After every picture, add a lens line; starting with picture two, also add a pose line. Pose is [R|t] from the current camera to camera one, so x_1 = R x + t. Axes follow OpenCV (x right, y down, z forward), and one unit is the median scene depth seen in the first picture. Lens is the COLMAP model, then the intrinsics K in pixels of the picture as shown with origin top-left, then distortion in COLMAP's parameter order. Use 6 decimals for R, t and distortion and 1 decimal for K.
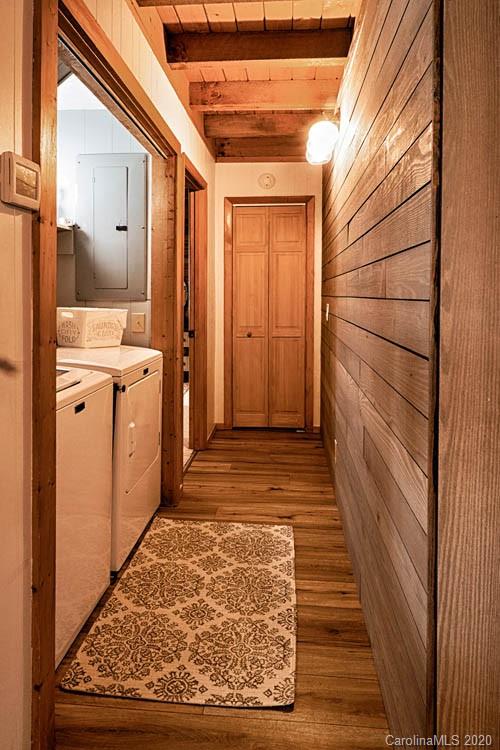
lens RADIAL K [[516.9, 0, 248.1], [0, 516.9, 374.7], [0, 0, 1]] dist [0.018103, -0.014912]
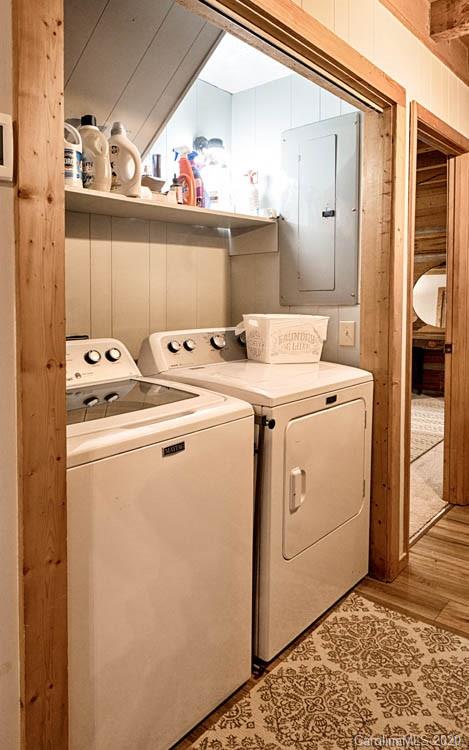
lens RADIAL K [[533.5, 0, 238.7], [0, 533.5, 358.9], [0, 0, 1]] dist [0.004257, -0.003830]
pose [[0.816309, 0.048393, -0.575585, 0.122470], [-0.072555, 0.997182, -0.019060, -0.037512], [0.573041, 0.057320, 0.817520, 0.271492]]
